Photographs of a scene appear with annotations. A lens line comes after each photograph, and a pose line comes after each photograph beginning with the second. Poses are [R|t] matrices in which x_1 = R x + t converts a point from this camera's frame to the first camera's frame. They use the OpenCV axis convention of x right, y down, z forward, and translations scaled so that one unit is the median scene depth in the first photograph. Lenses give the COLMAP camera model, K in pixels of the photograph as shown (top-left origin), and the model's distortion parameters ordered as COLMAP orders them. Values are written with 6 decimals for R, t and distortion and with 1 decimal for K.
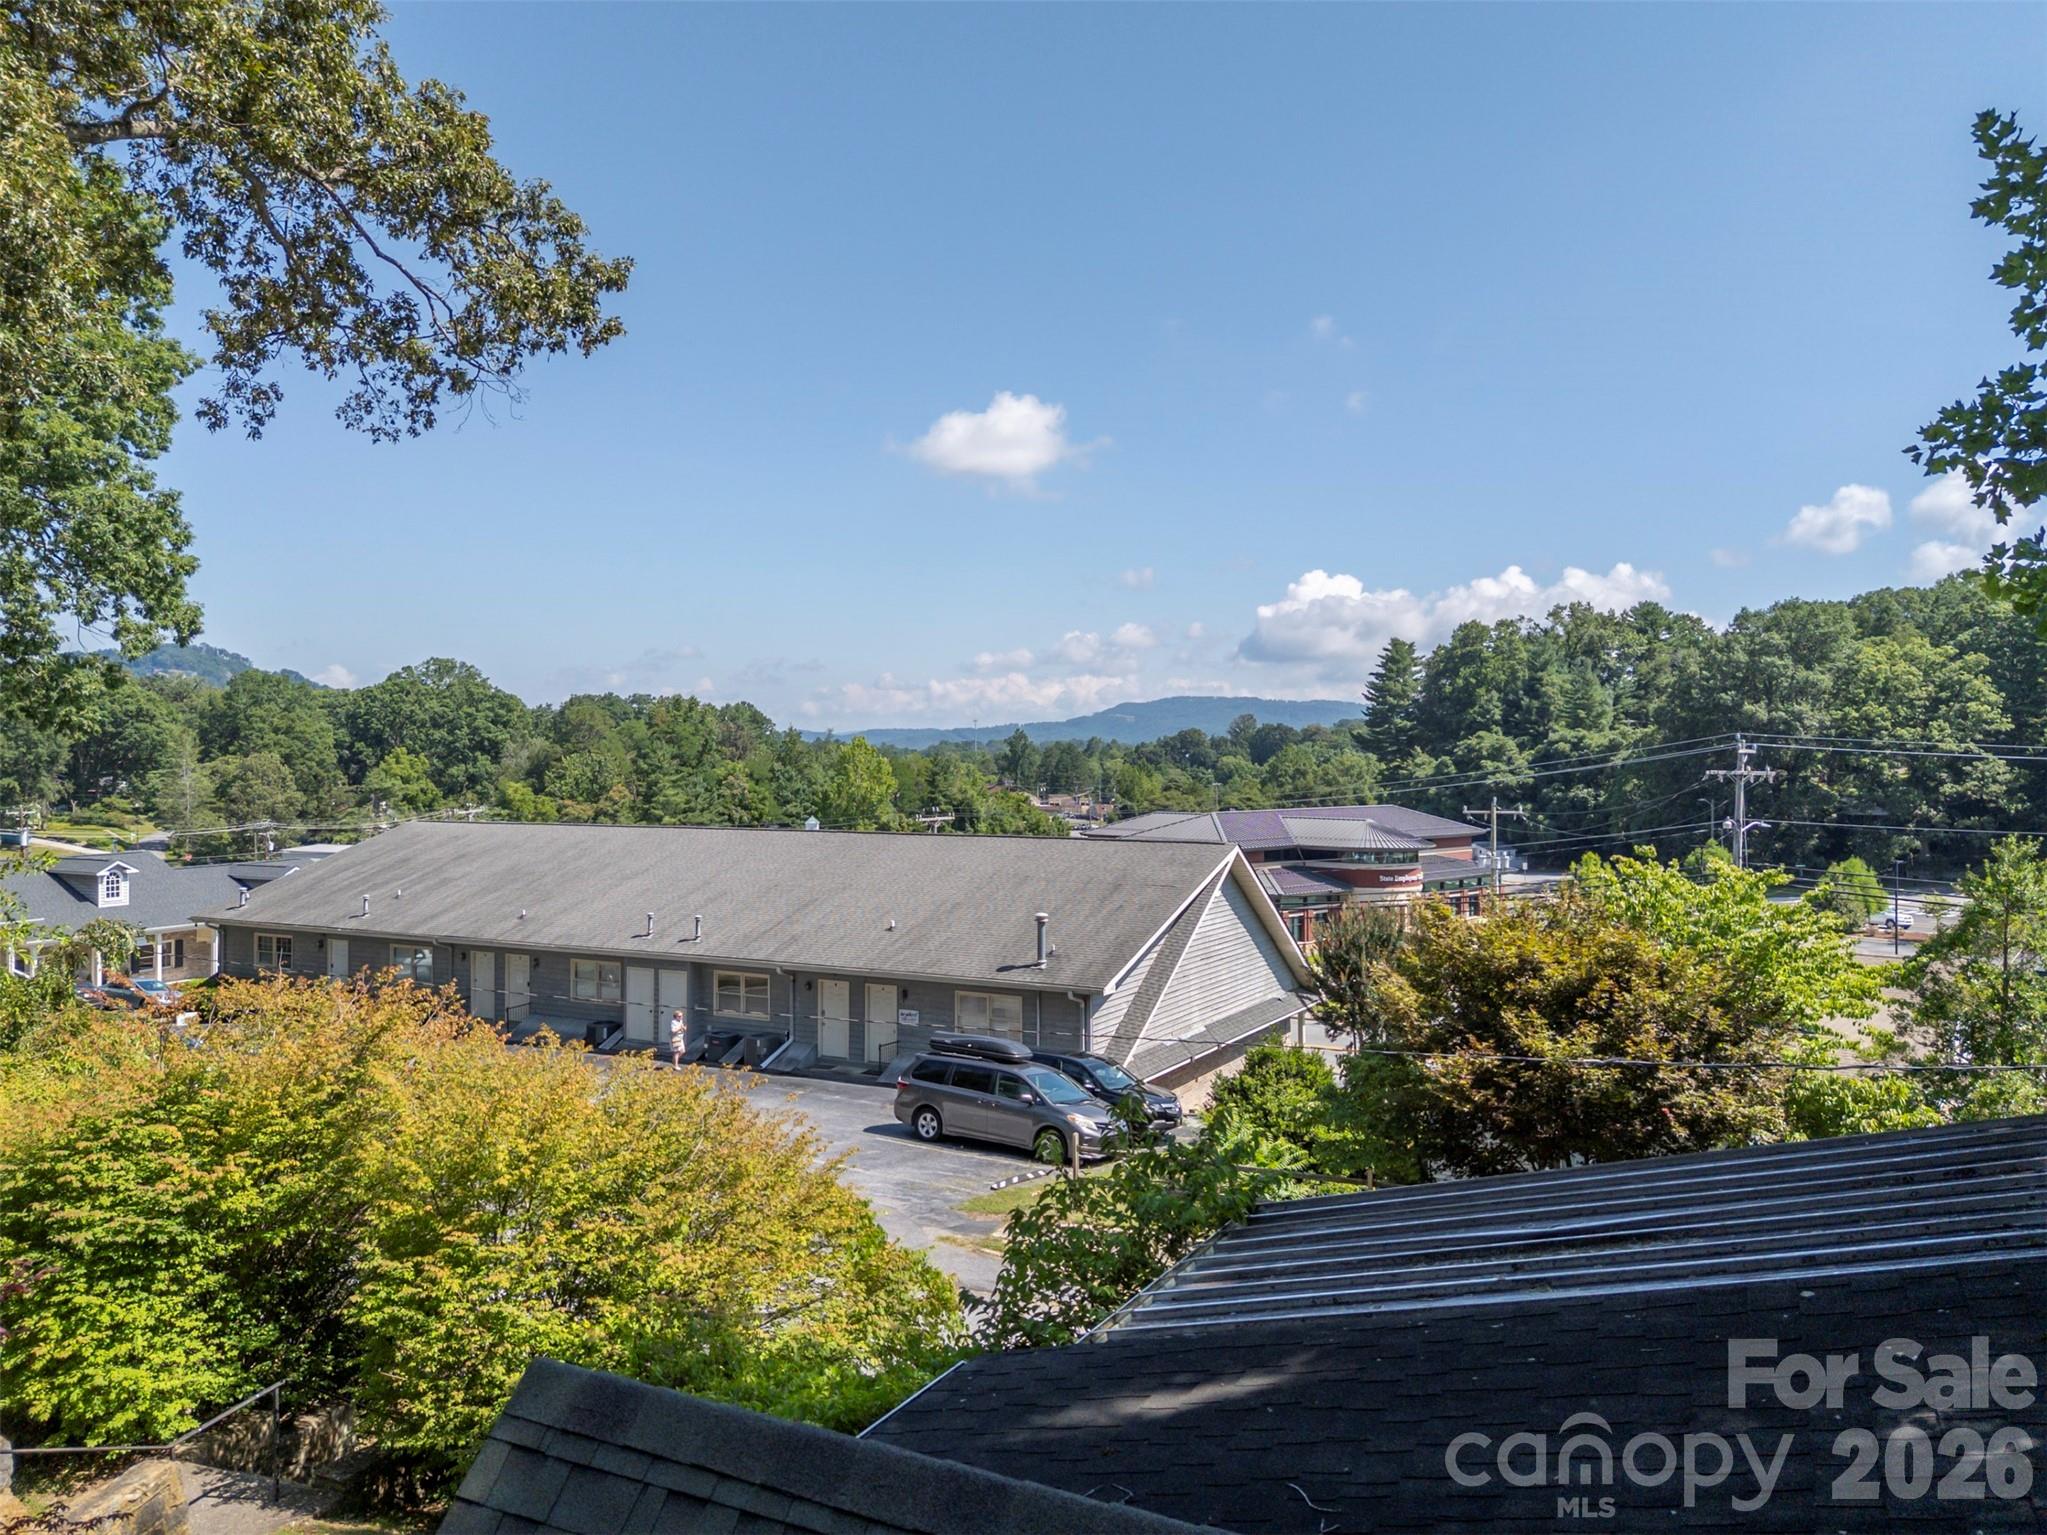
lens RADIAL K [[1527.9, 0, 1023.5], [0, 1527.9, 767.5], [0, 0, 1]] dist [0.047185, -0.032774]
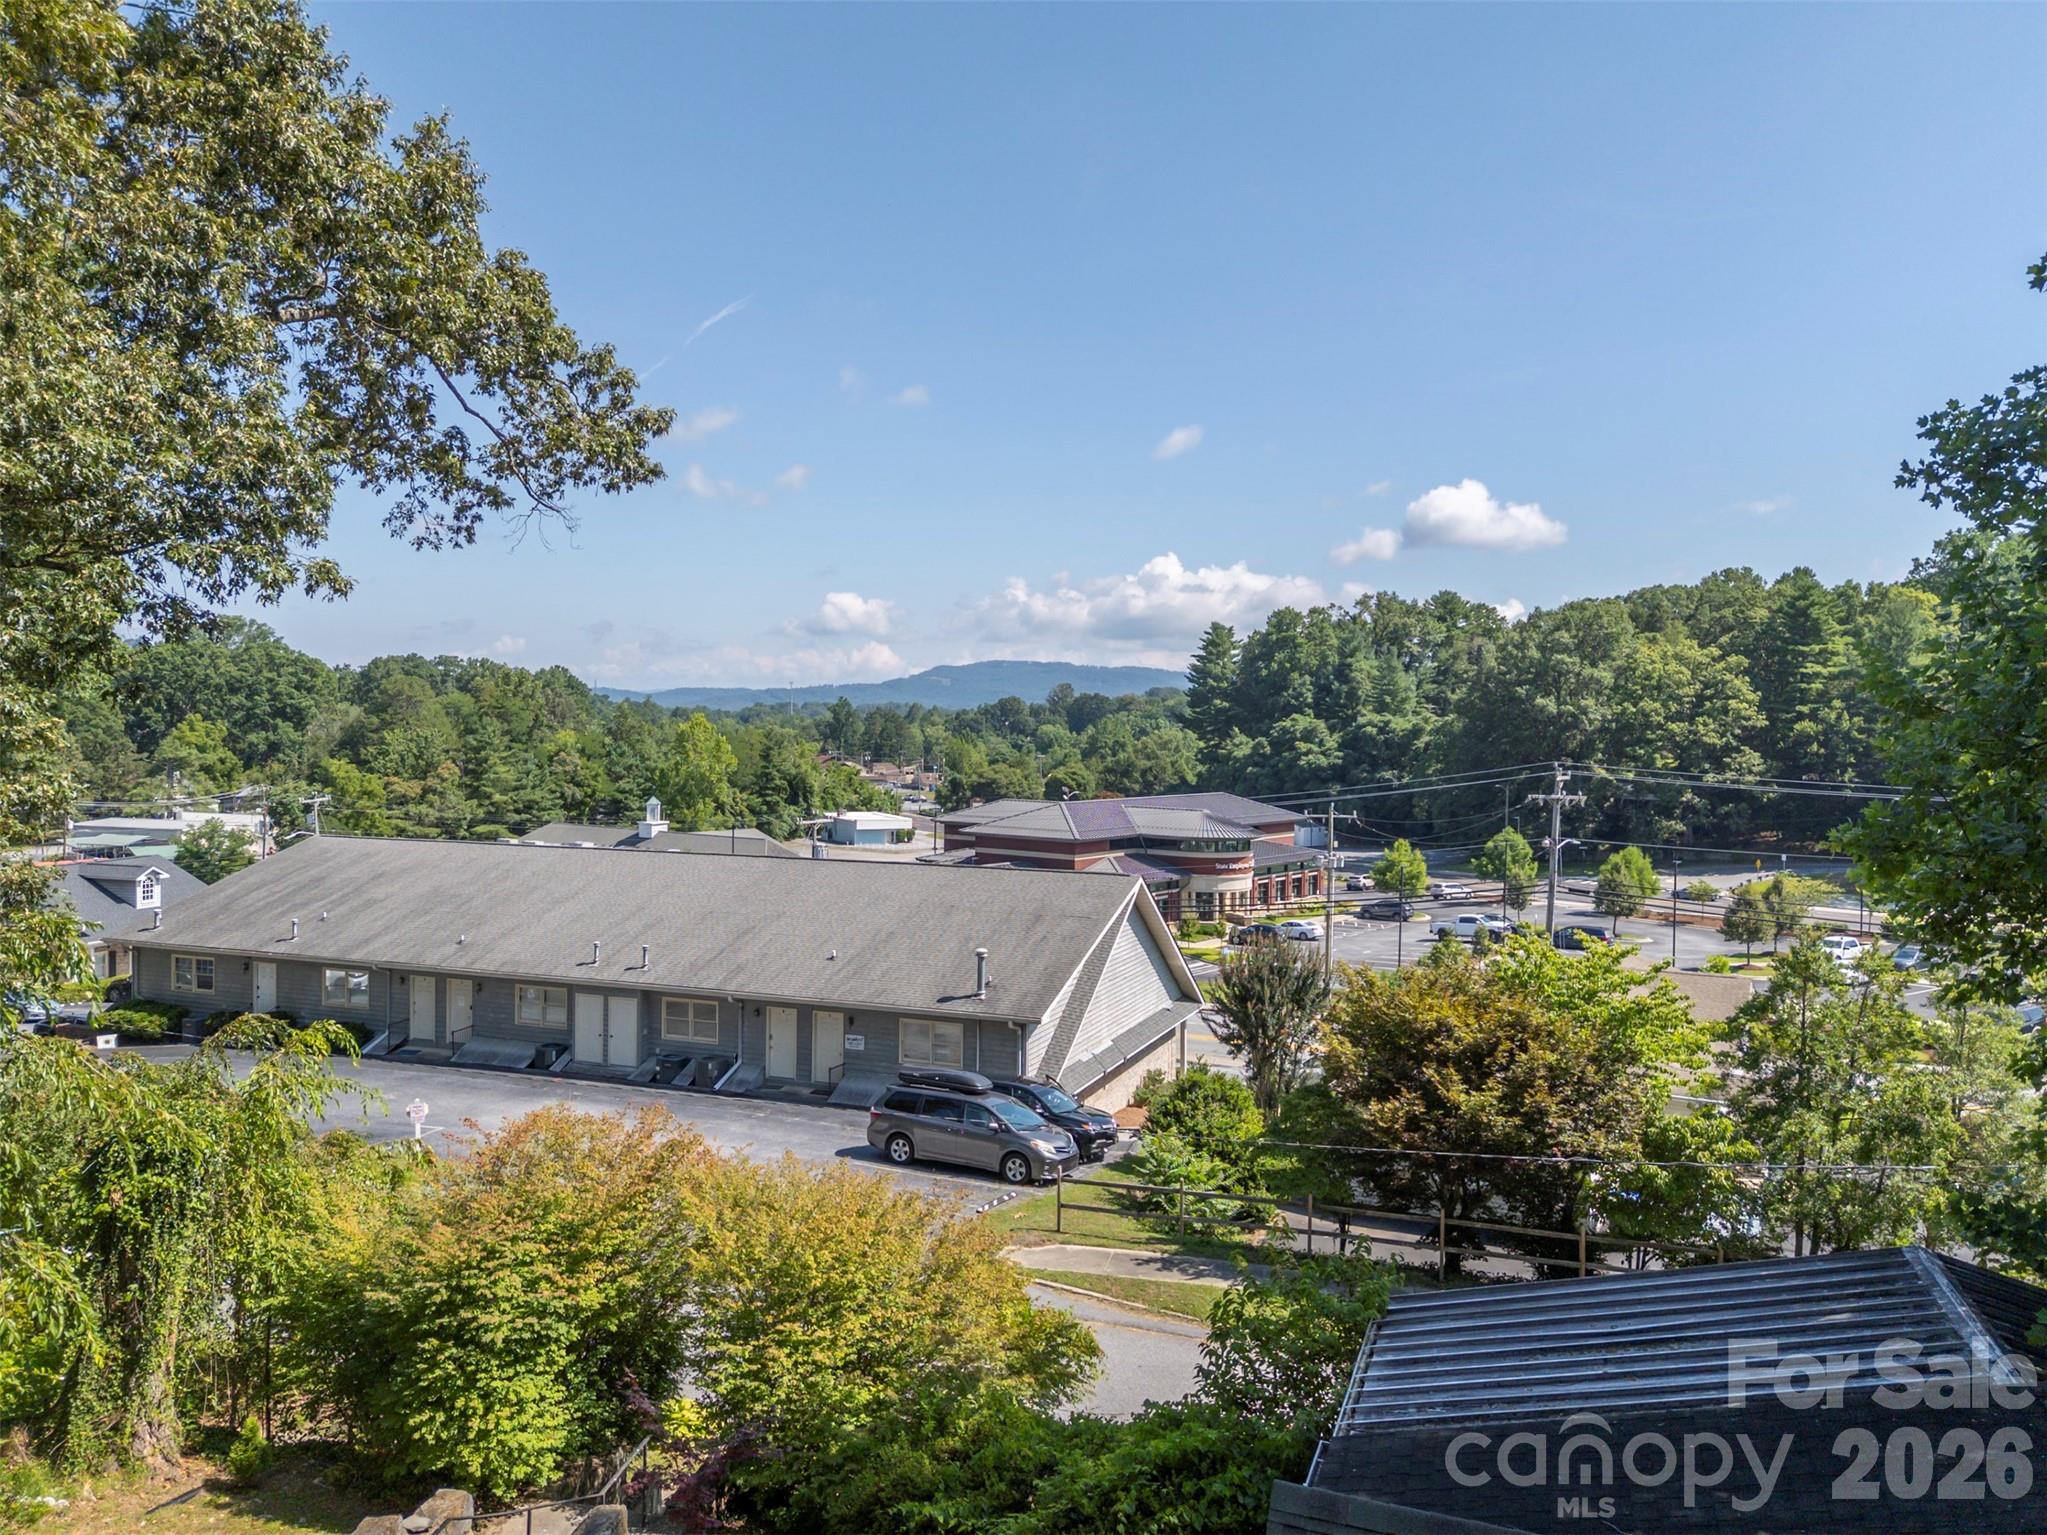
lens RADIAL K [[1527.9, 0, 1023.5], [0, 1527.9, 767.5], [0, 0, 1]] dist [0.047185, -0.032774]
pose [[0.992127, 0.007105, 0.125038, -0.032073], [-0.010407, 0.999614, 0.025774, -0.021688], [-0.124806, -0.026872, 0.991817, -0.034356]]
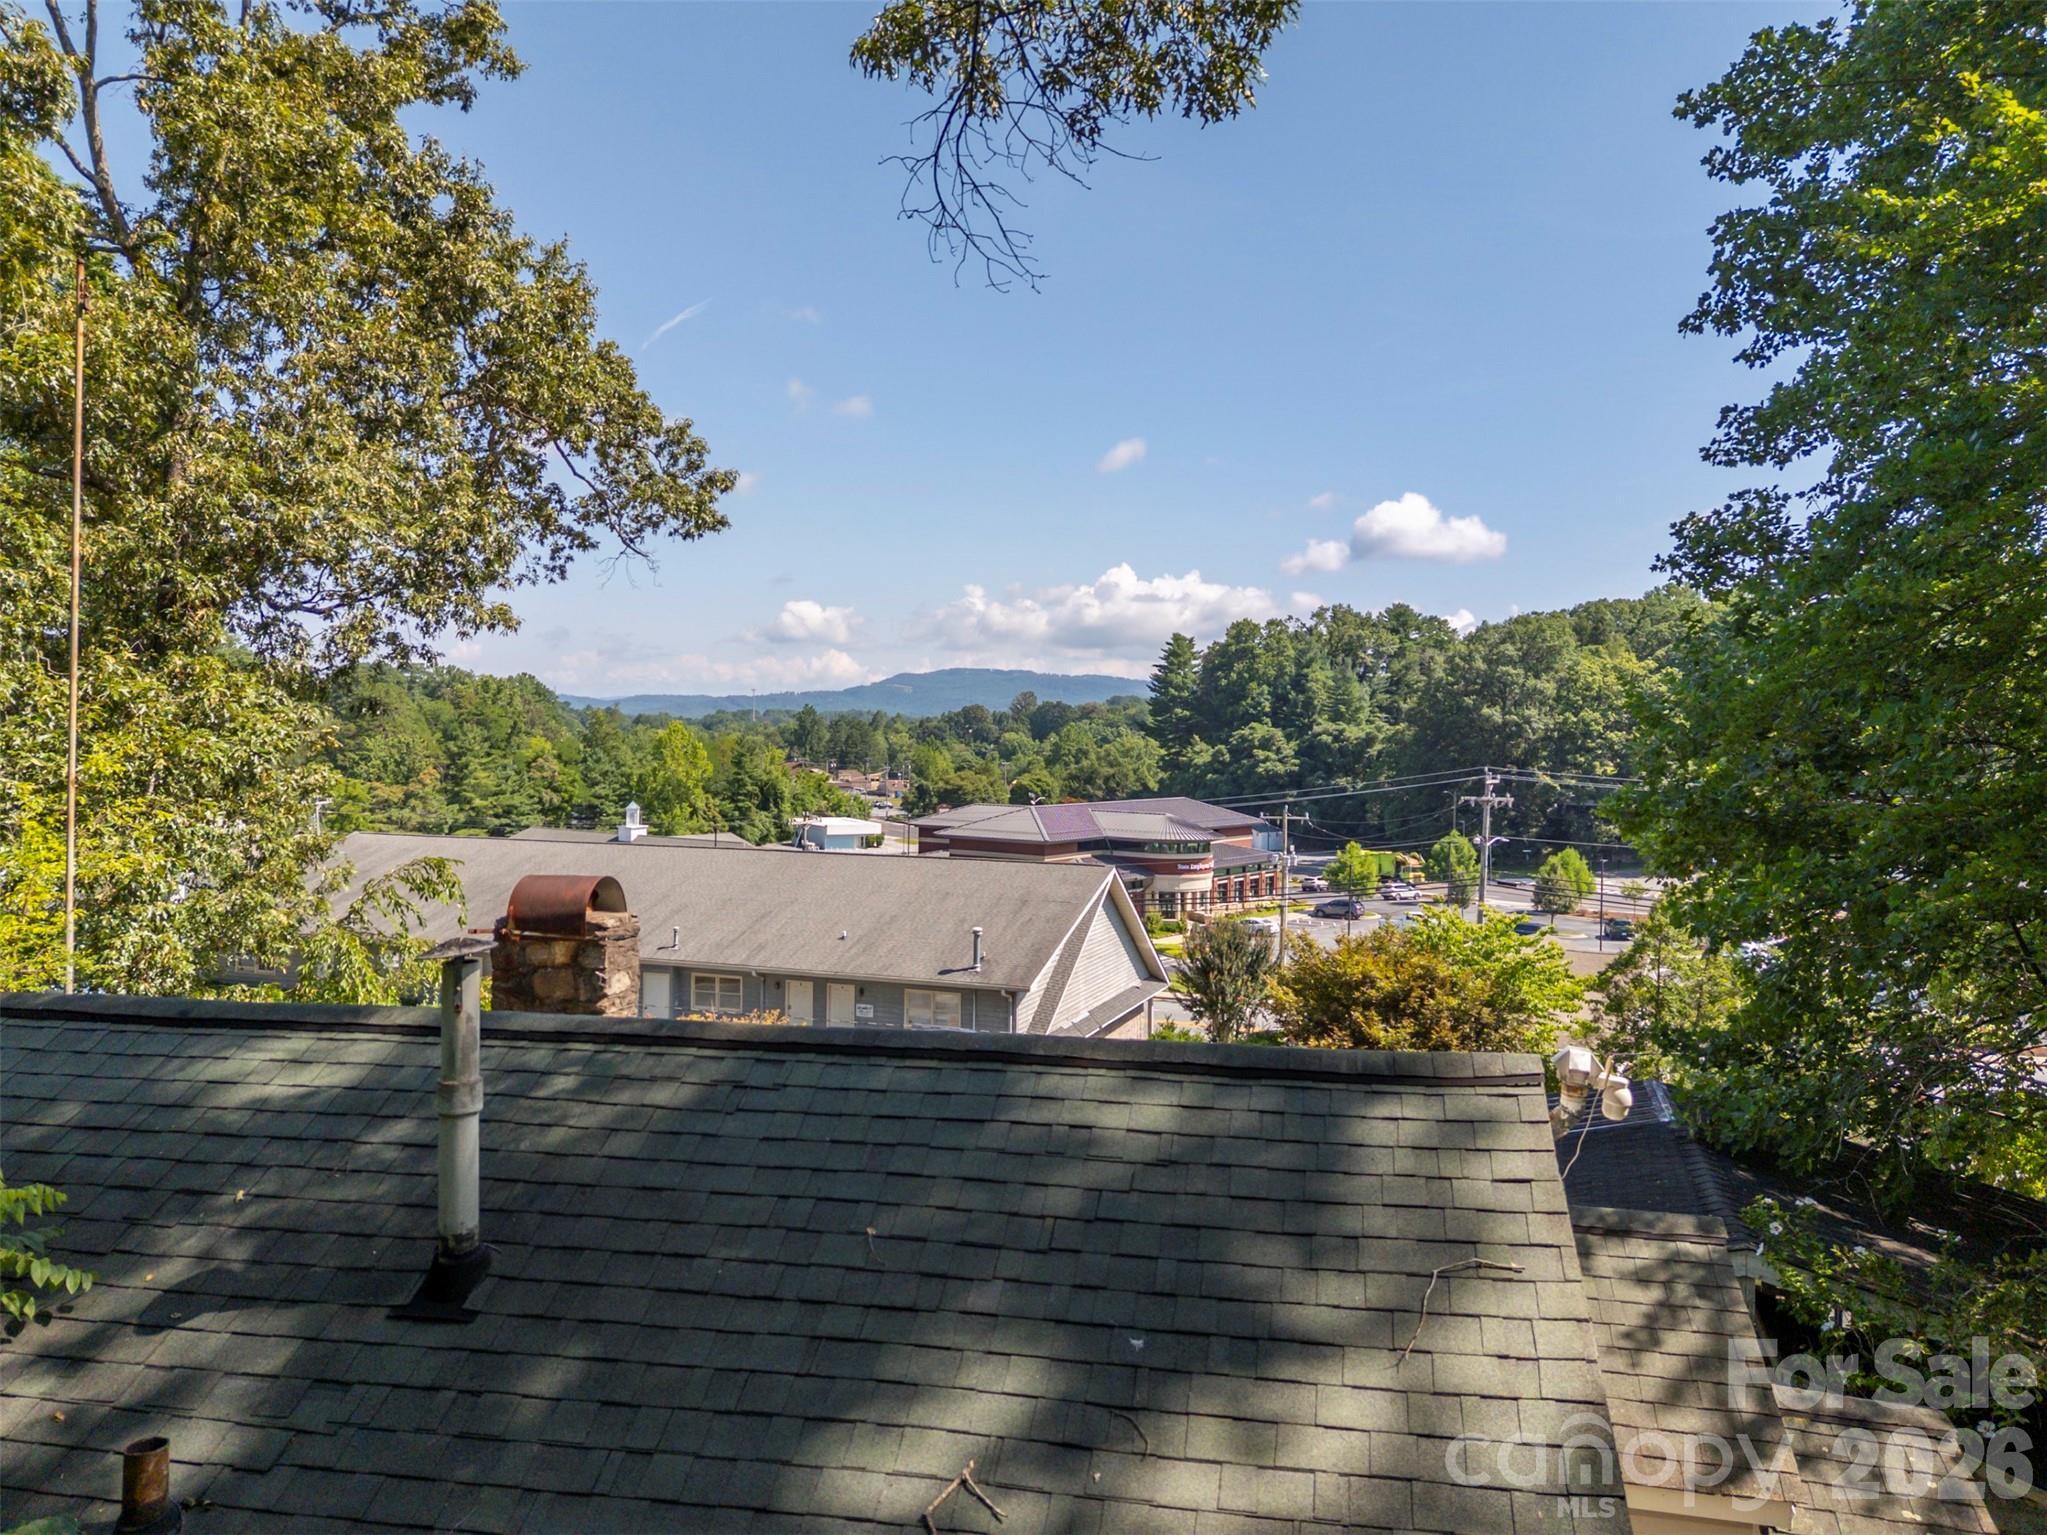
lens RADIAL K [[1526.9, 0, 1026.4], [0, 1526.9, 772.4], [0, 0, 1]] dist [0.073884, -0.081816]
pose [[0.988264, 0.008684, 0.152506, -0.047025], [-0.012416, 0.999646, 0.023535, -0.021348], [-0.152248, -0.025152, 0.988022, -0.086892]]
